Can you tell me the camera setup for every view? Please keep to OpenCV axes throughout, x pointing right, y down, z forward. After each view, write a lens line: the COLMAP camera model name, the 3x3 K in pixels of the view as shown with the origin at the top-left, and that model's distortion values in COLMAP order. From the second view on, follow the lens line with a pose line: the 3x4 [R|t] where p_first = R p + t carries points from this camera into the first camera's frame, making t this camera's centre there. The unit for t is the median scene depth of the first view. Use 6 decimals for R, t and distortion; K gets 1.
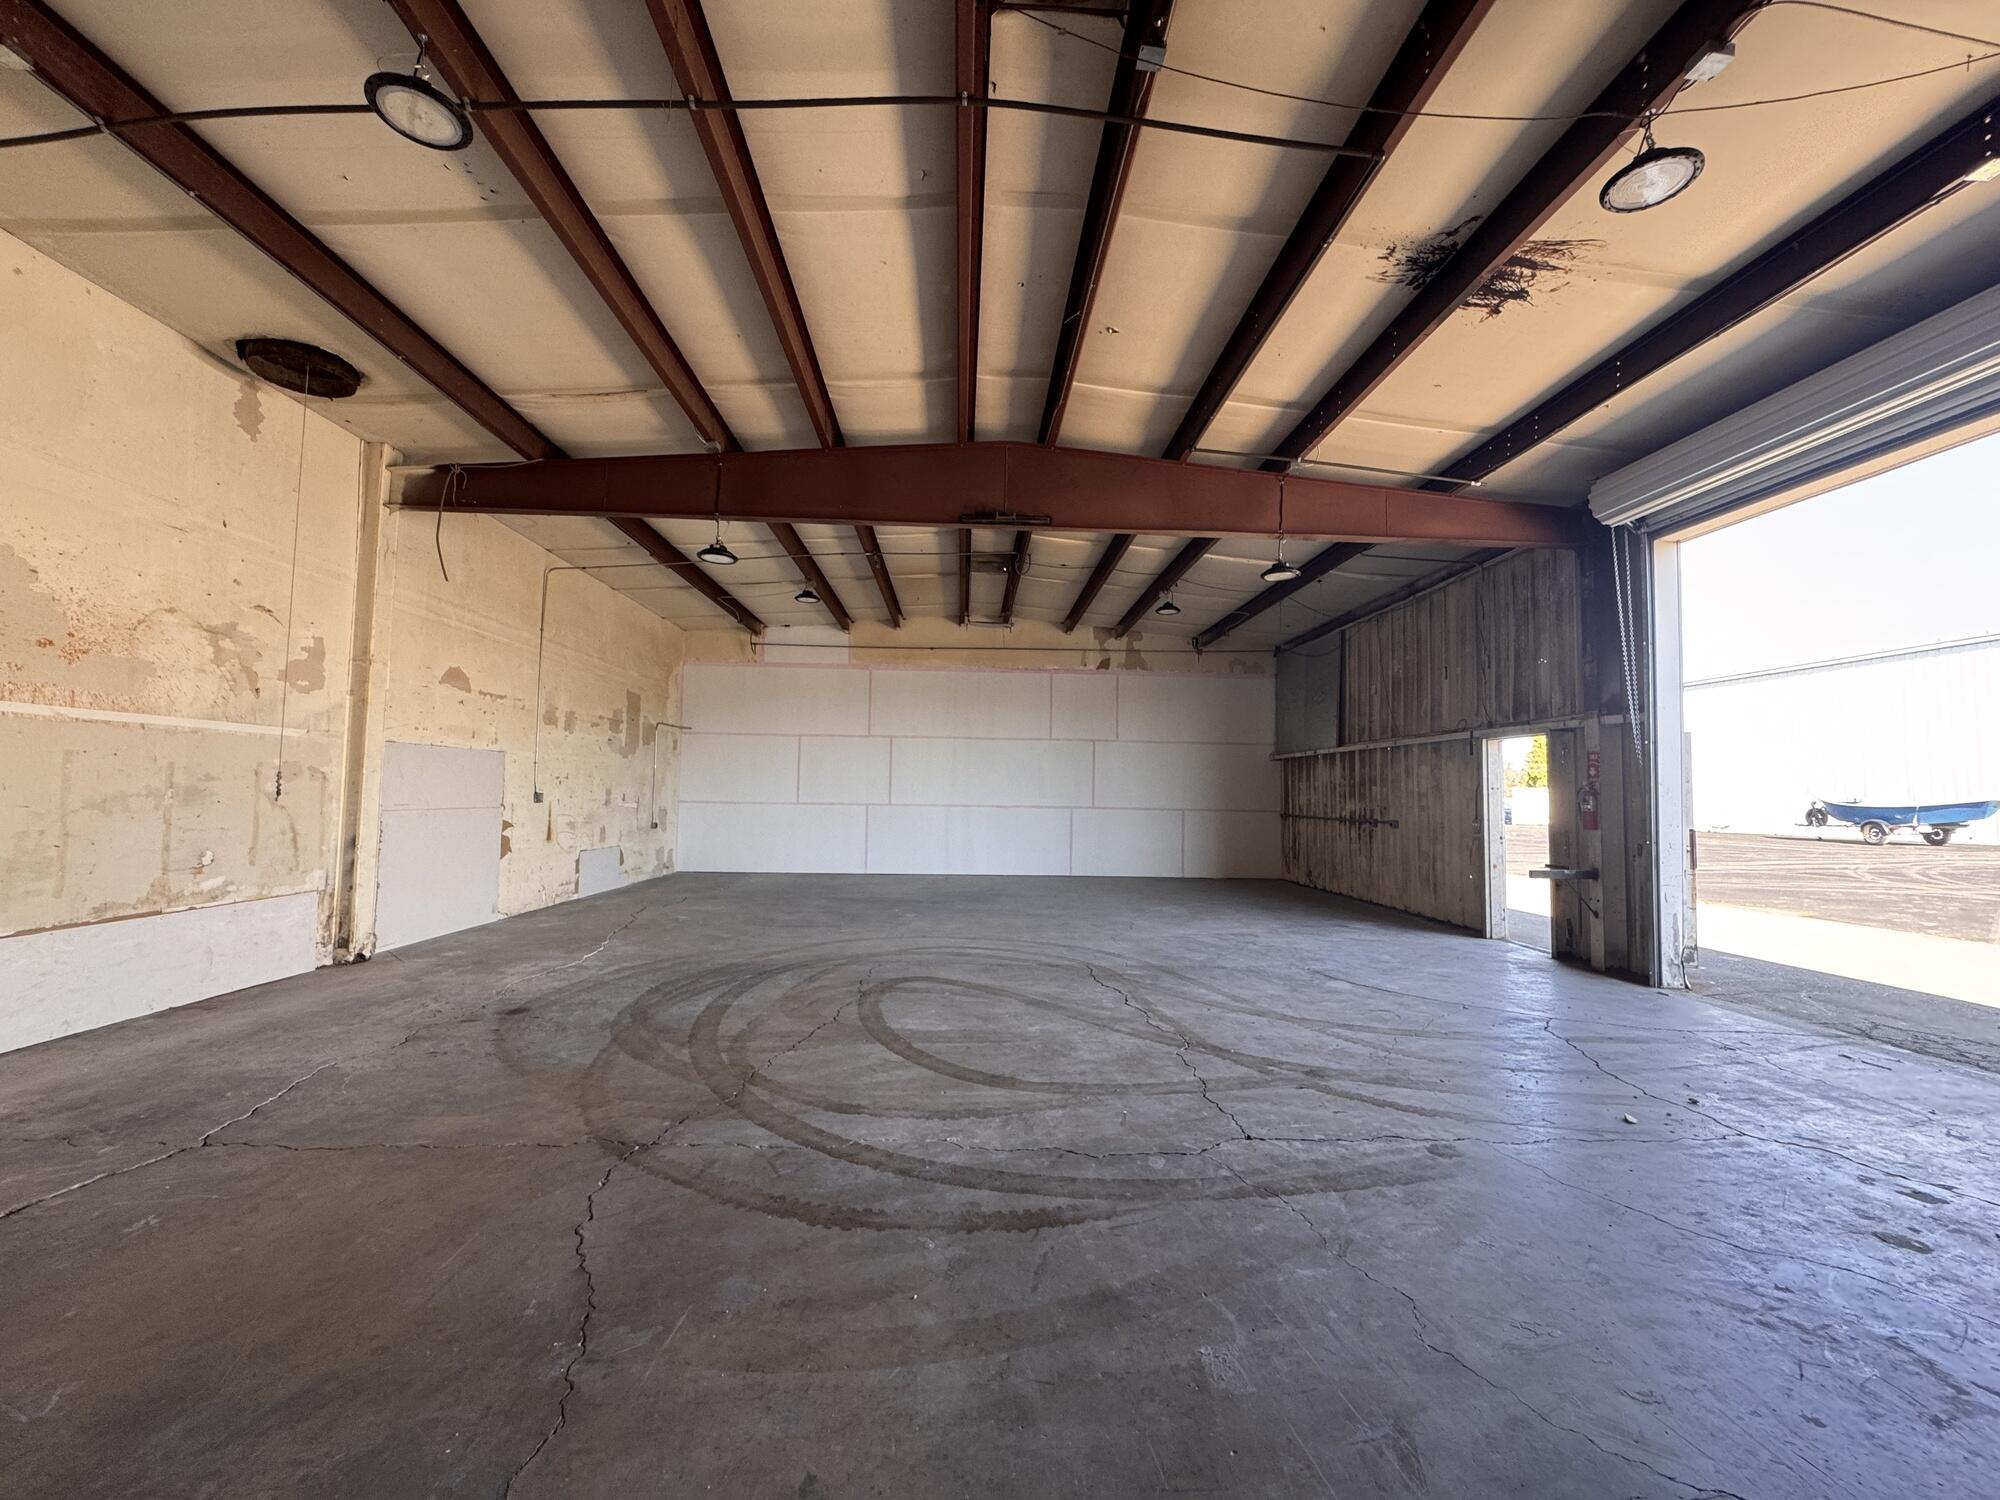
lens RADIAL K [[799.1, 0, 1000.0], [0, 799.1, 750.0], [0, 0, 1]] dist [-0.001792, -0.000320]
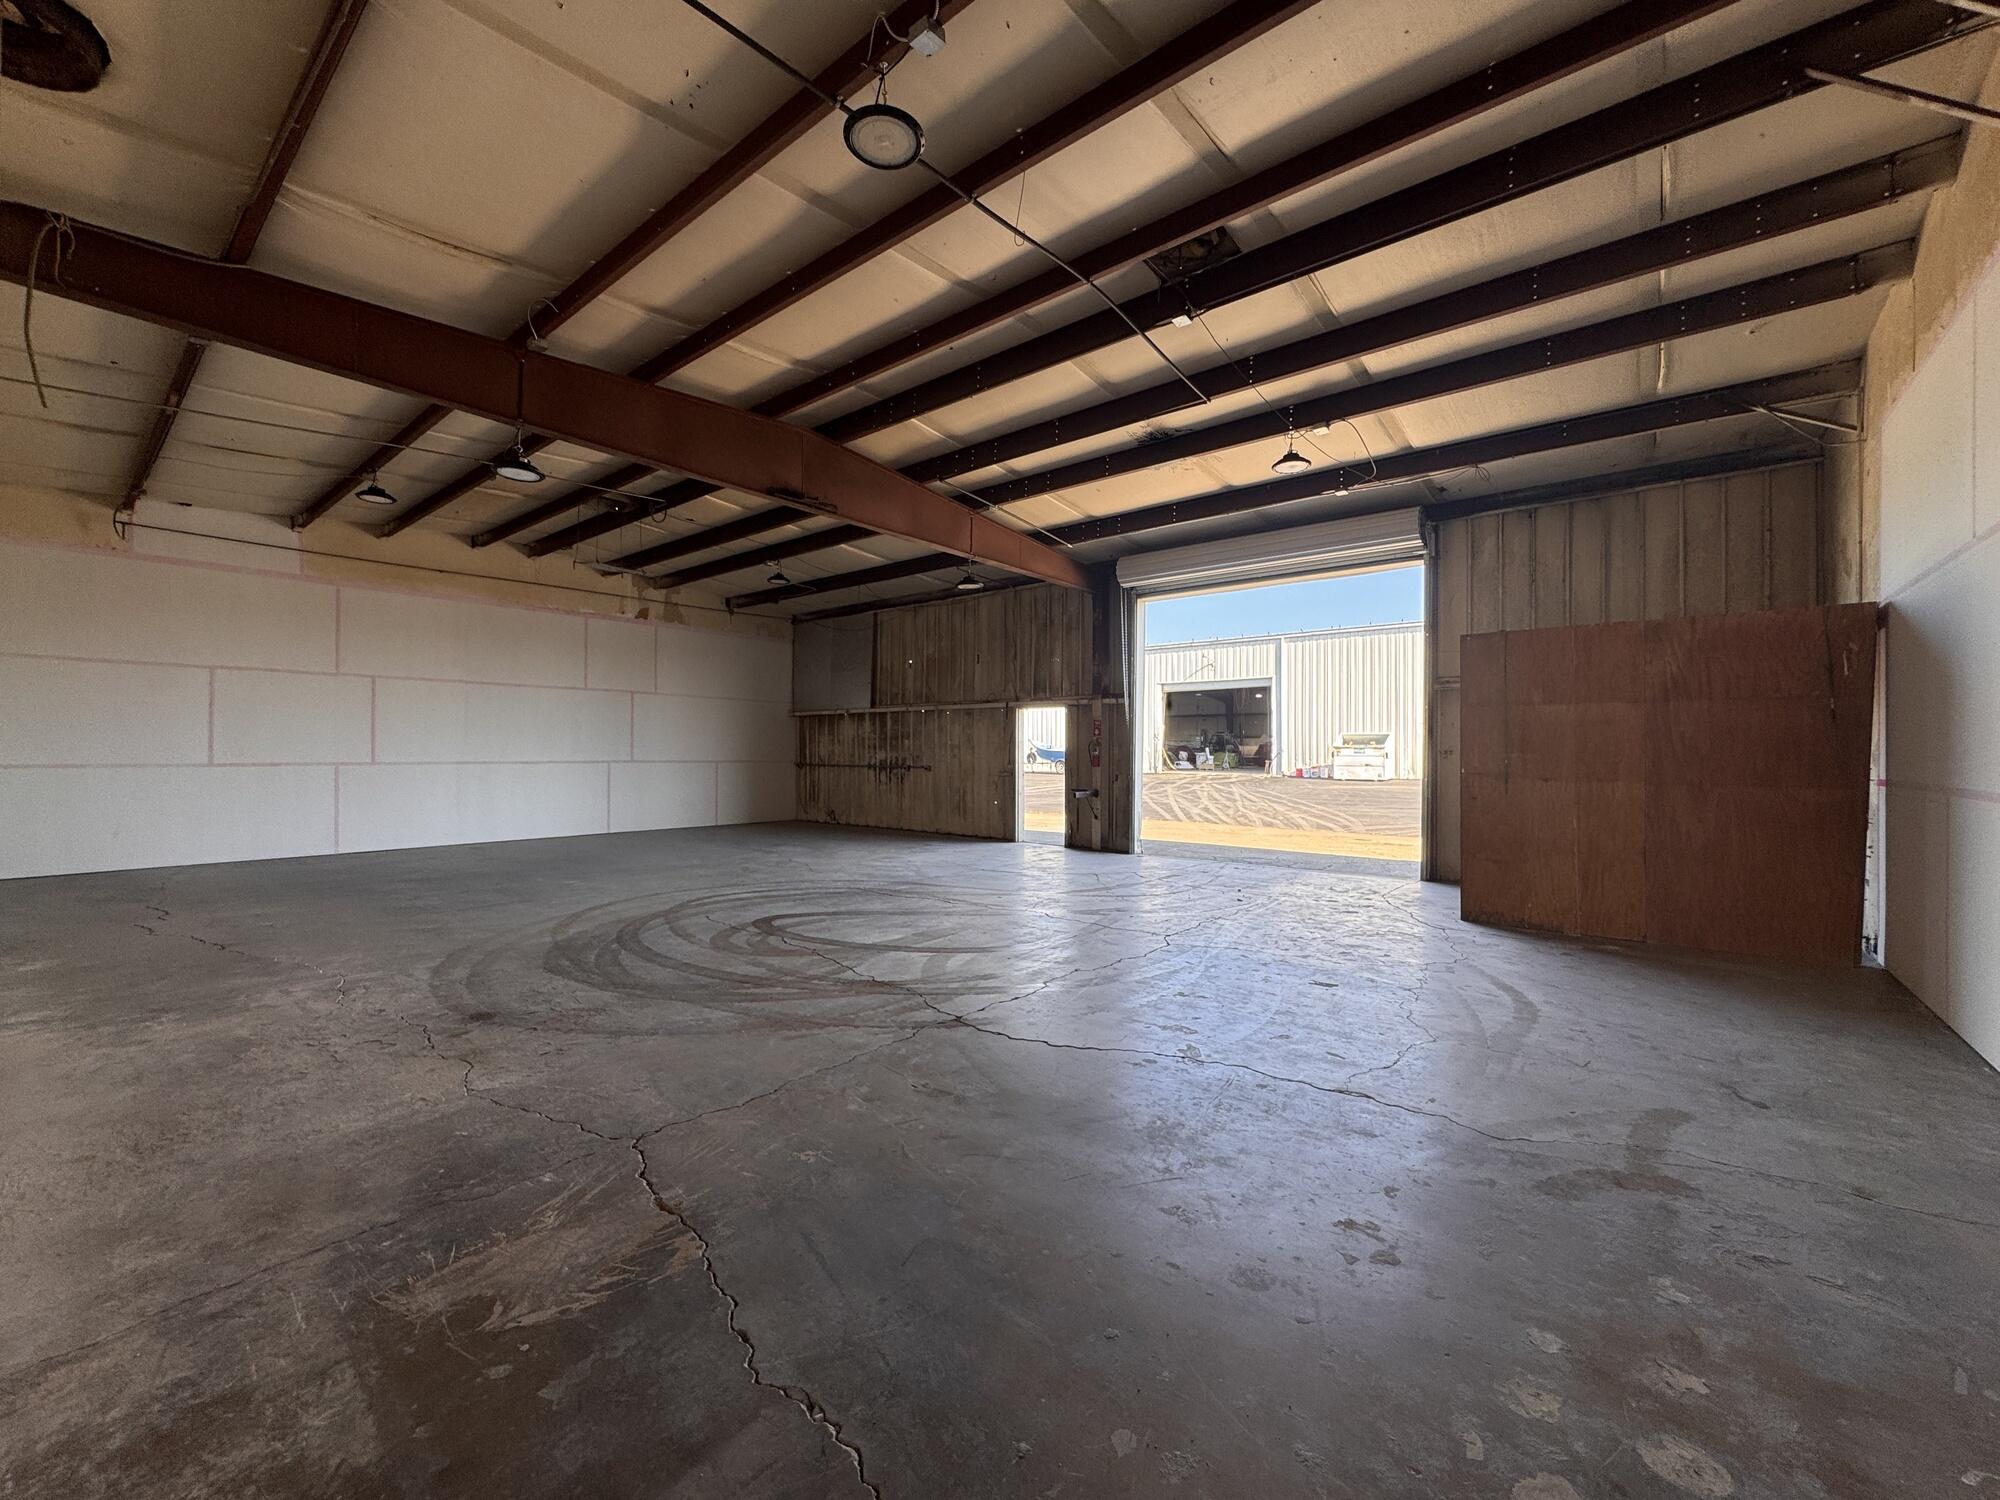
lens RADIAL K [[799.1, 0, 1000.0], [0, 799.1, 750.0], [0, 0, 1]] dist [-0.001792, -0.000320]
pose [[0.669184, -0.011643, 0.743005, -0.439172], [-0.034673, 0.998299, 0.046872, -0.004083], [-0.742287, -0.057128, 0.667642, 0.029615]]
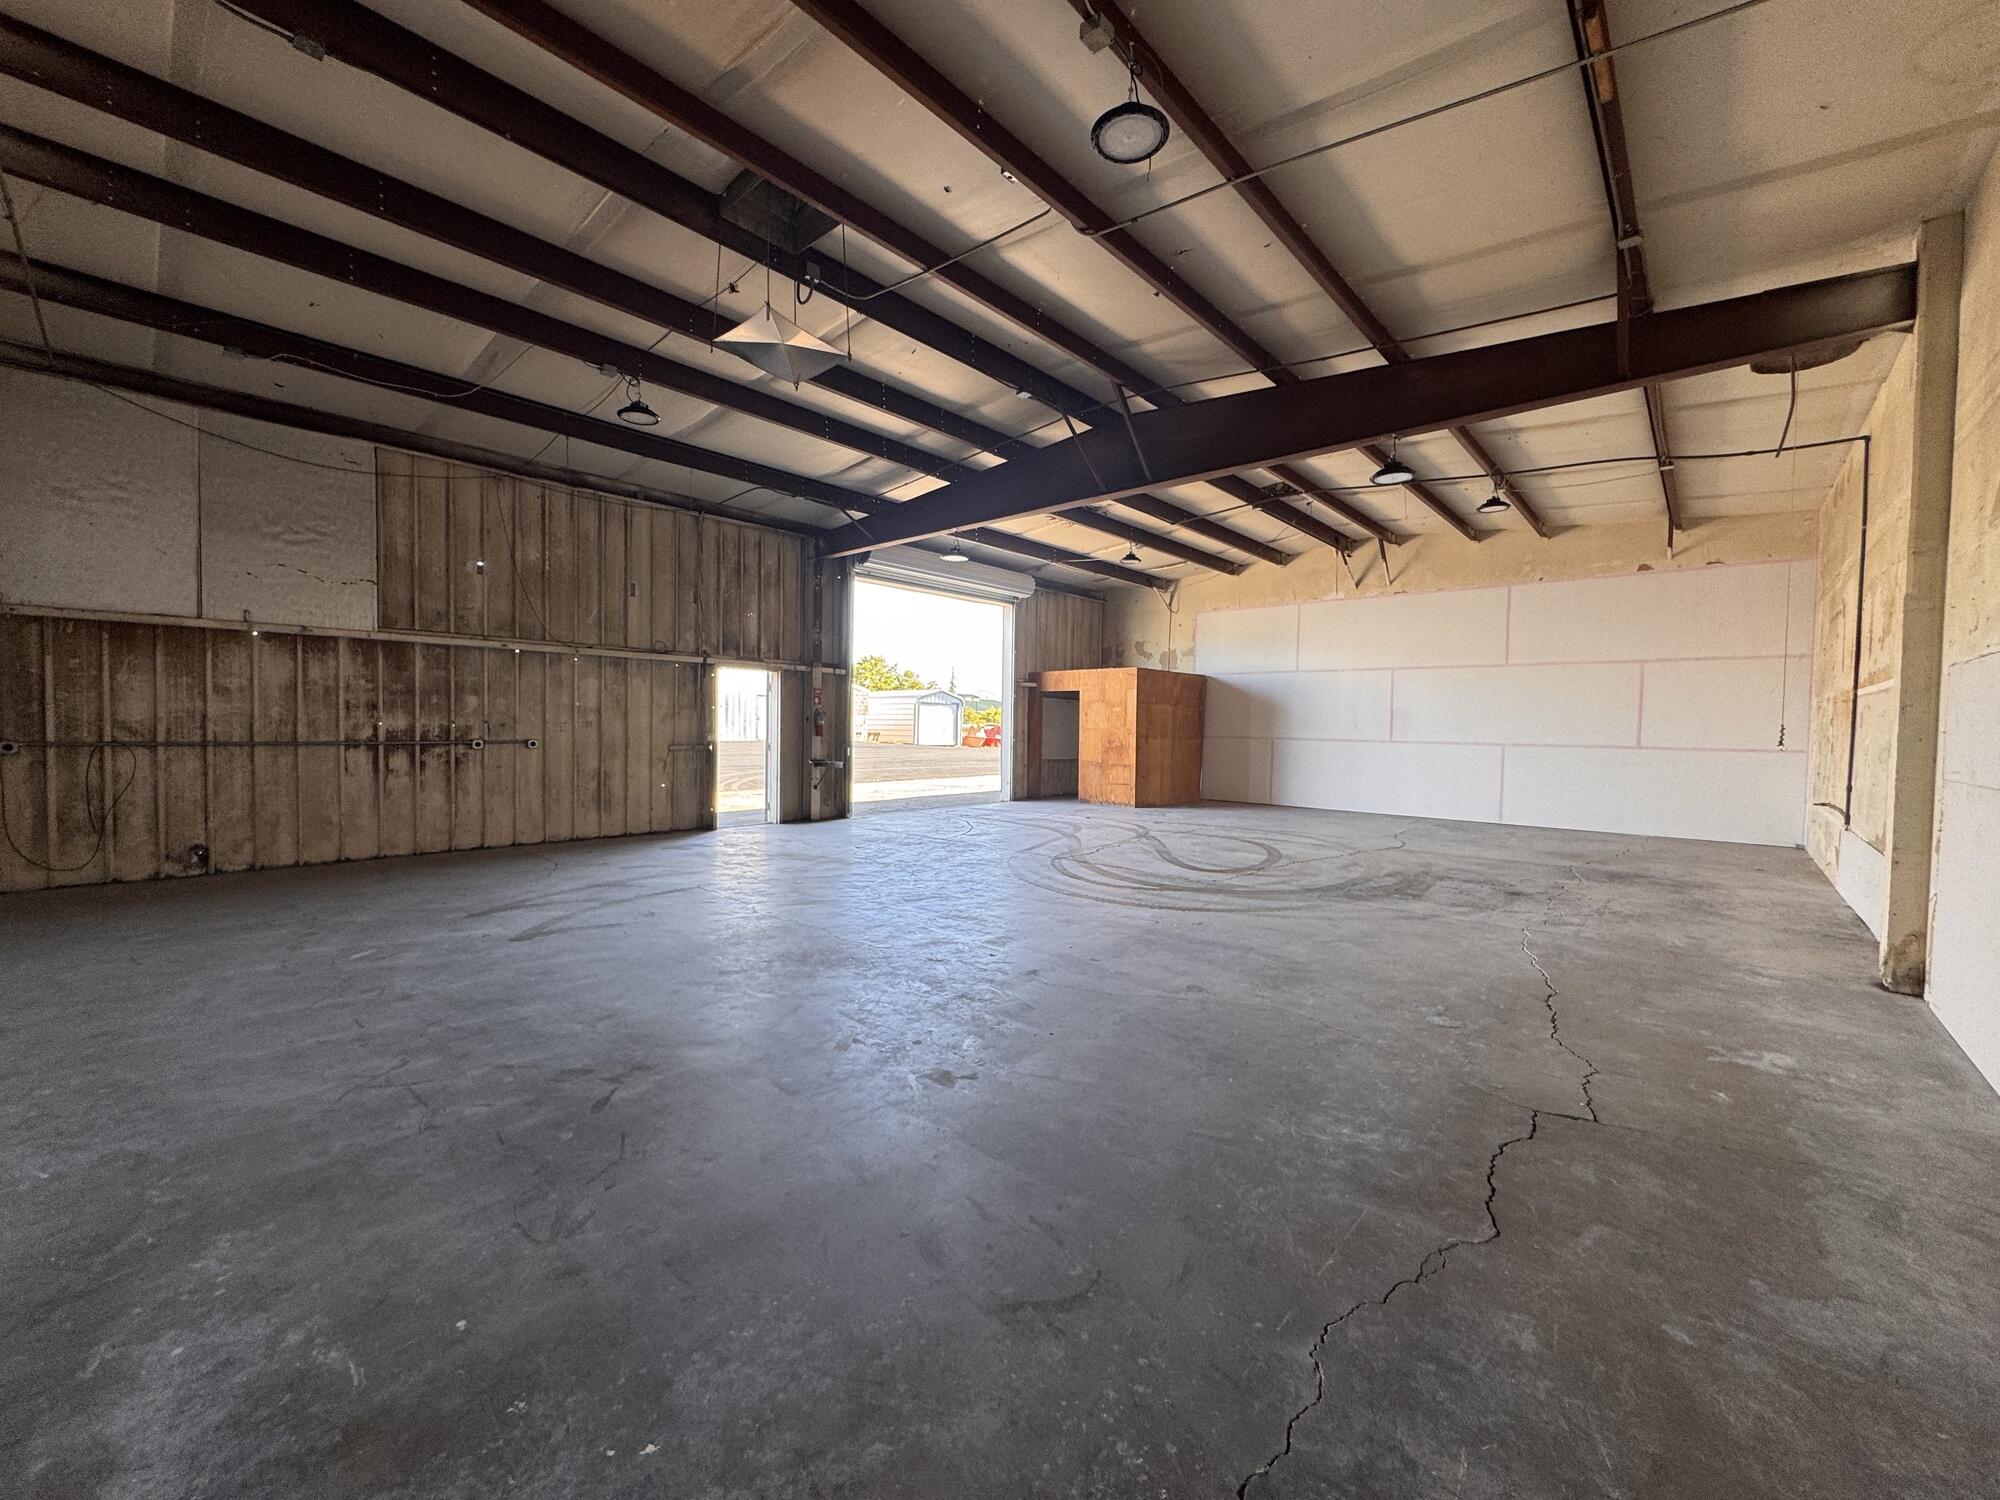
lens RADIAL K [[799.1, 0, 1000.0], [0, 799.1, 750.0], [0, 0, 1]] dist [-0.001792, -0.000320]
pose [[-0.711152, -0.052983, 0.701039, -0.471396], [-0.068499, 0.997634, 0.005911, 0.065297], [-0.699693, -0.043817, -0.713098, 1.338047]]
